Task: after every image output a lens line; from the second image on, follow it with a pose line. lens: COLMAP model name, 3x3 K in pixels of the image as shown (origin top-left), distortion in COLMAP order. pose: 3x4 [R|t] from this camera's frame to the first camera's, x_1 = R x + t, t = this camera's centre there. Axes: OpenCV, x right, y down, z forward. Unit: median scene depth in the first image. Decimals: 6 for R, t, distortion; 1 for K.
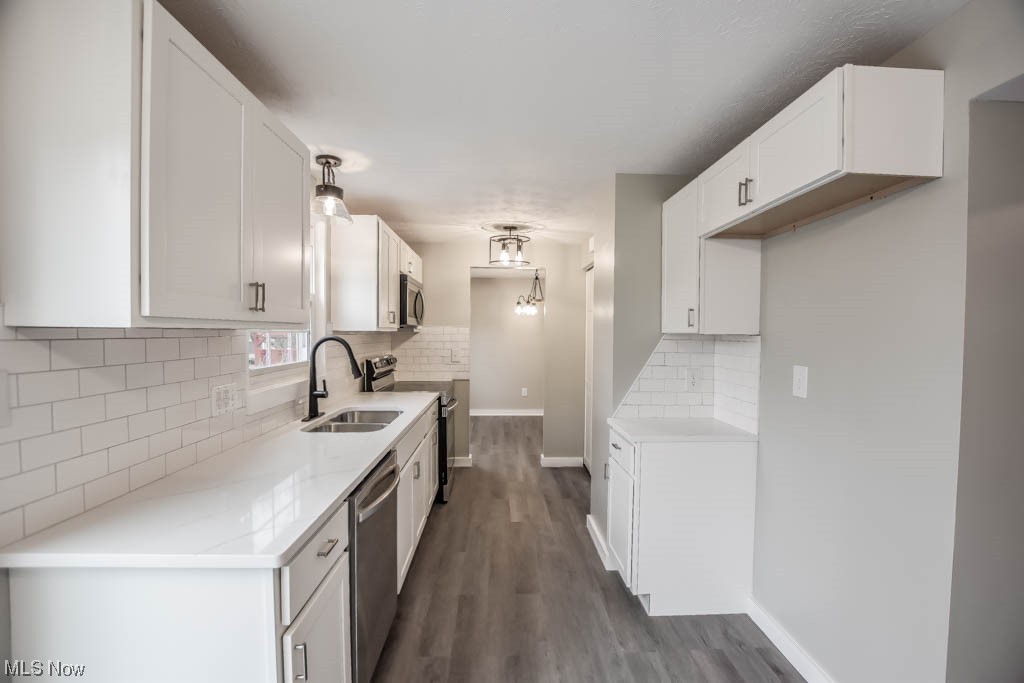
lens RADIAL K [[462.9, 0, 514.8], [0, 462.9, 344.8], [0, 0, 1]] dist [-0.026399, 0.000526]
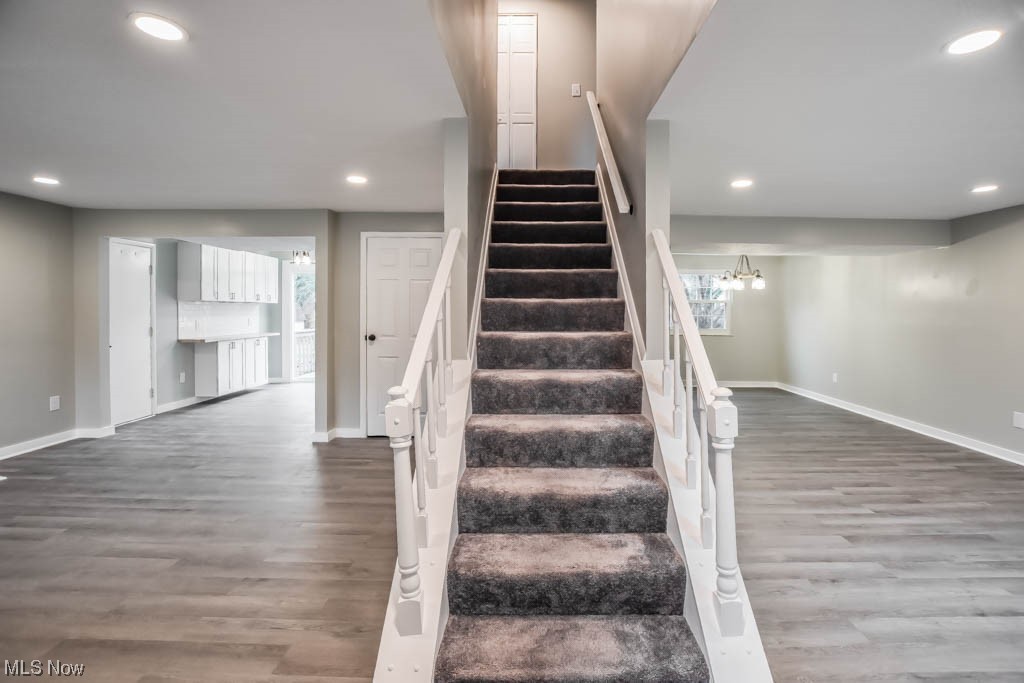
lens RADIAL K [[461.8, 0, 537.2], [0, 461.8, 314.1], [0, 0, 1]] dist [-0.025056, 0.000597]
pose [[-0.023355, -0.002845, -0.999723, 2.661345], [-0.032447, 0.999471, -0.002086, 0.025558], [0.999201, 0.032389, -0.023435, 1.391377]]
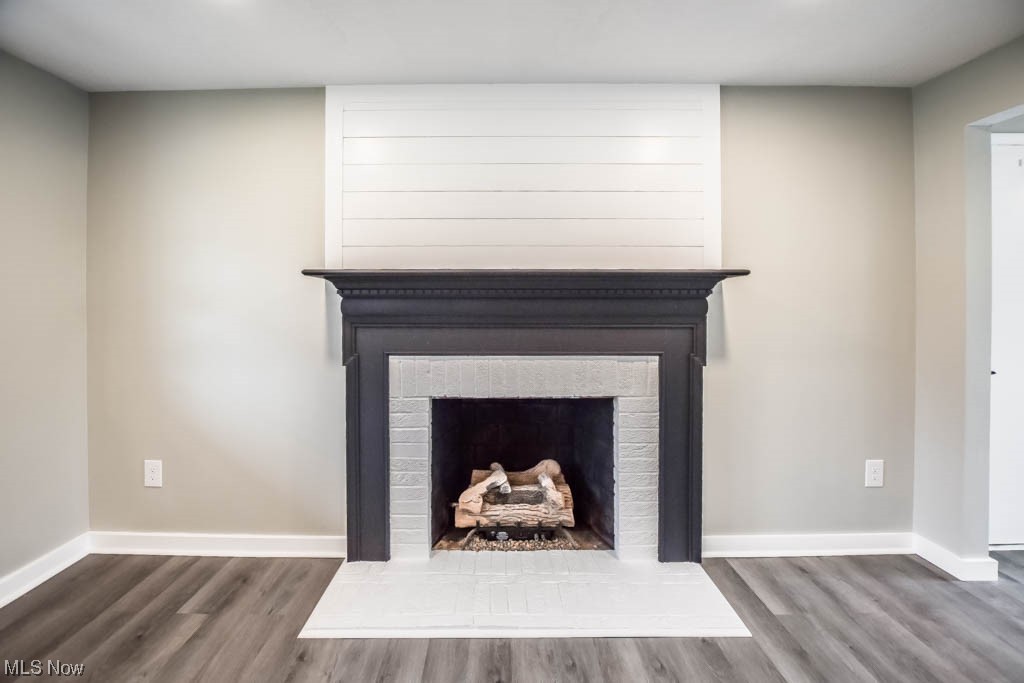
lens RADIAL K [[463.1, 0, 494.6], [0, 463.1, 303.6], [0, 0, 1]] dist [-0.026818, 0.000229]
pose [[-0.998898, -0.011063, 0.045610, 1.754292], [-0.009662, 0.999478, 0.030825, 0.066142], [-0.045928, 0.030351, -0.998484, 0.488643]]
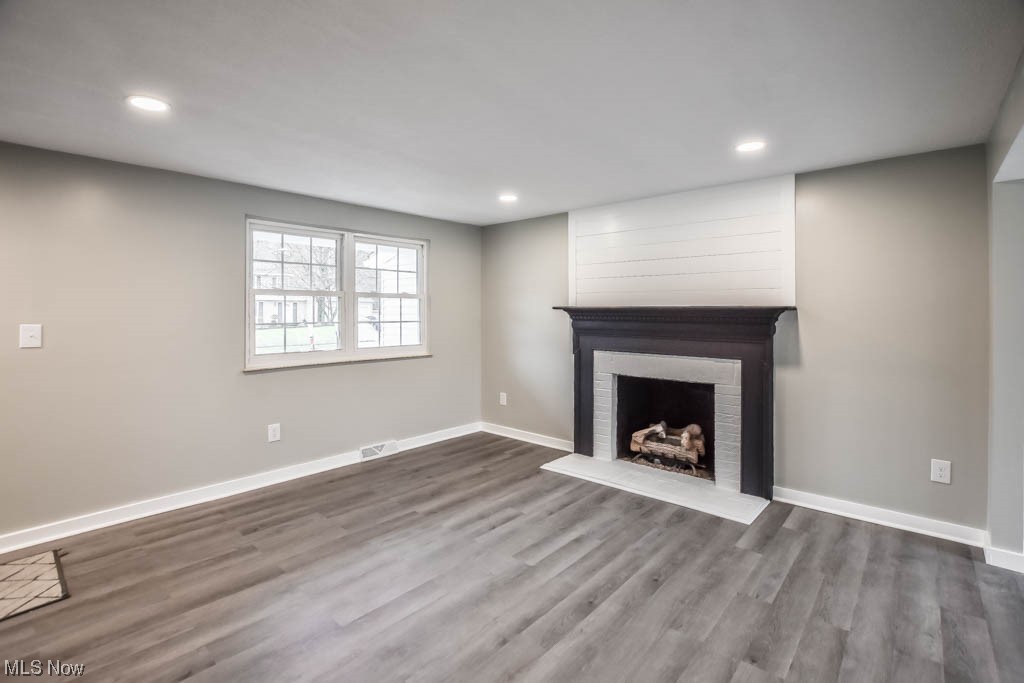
lens RADIAL K [[463.3, 0, 515.3], [0, 463.3, 313.4], [0, 0, 1]] dist [-0.029177, 0.000052]
pose [[-0.722018, -0.016289, 0.691683, 1.081197], [0.009080, 0.999414, 0.033015, 0.005096], [-0.691815, 0.030118, -0.721446, 1.002688]]
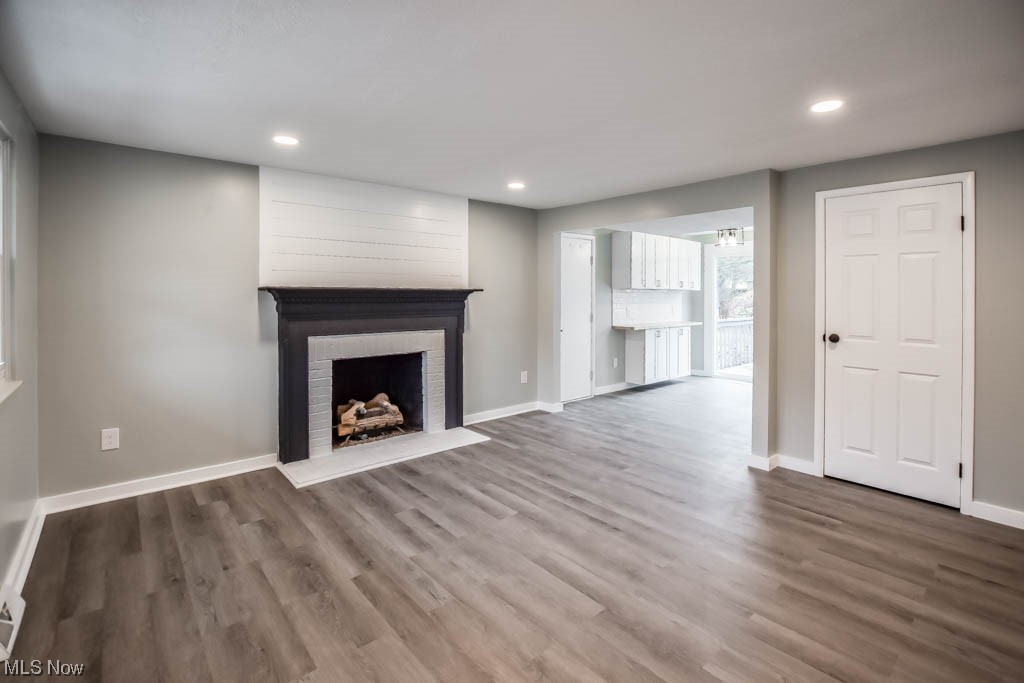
lens RADIAL K [[473.4, 0, 514.1], [0, 473.4, 298.5], [0, 0, 1]] dist [-0.030007, 0.000304]
pose [[-0.783076, -0.009173, -0.621858, 2.369465], [-0.029246, 0.999328, 0.022088, 0.022440], [0.621237, 0.035484, -0.782819, 1.158401]]
